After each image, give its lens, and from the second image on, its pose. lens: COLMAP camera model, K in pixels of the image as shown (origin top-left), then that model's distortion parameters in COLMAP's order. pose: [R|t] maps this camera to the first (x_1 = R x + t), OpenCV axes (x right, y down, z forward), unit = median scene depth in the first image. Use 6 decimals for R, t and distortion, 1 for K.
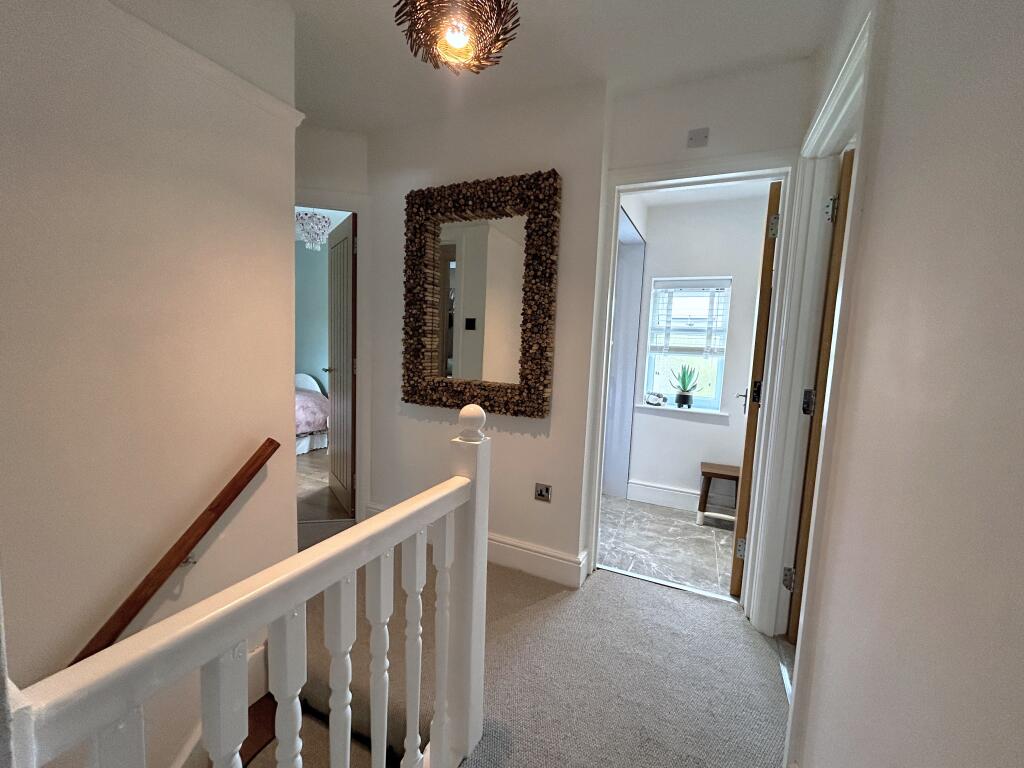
lens RADIAL K [[413.3, 0, 511.6], [0, 413.3, 384.0], [0, 0, 1]] dist [-0.003614, 0.001720]
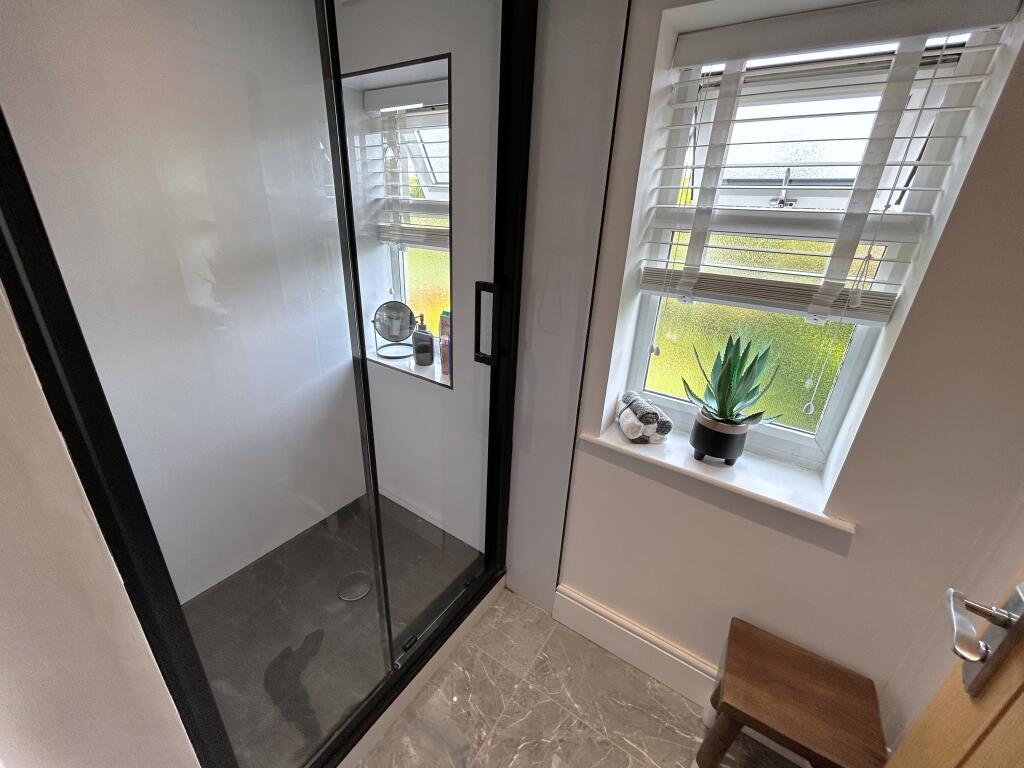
lens RADIAL K [[413.3, 0, 510.5], [0, 413.3, 384.6], [0, 0, 1]] dist [-0.003614, 0.001720]
pose [[0.989120, 0.064116, -0.132402, 0.288439], [-0.023225, 0.956797, 0.289828, -0.100396], [0.145264, -0.283600, 0.947876, 0.658767]]
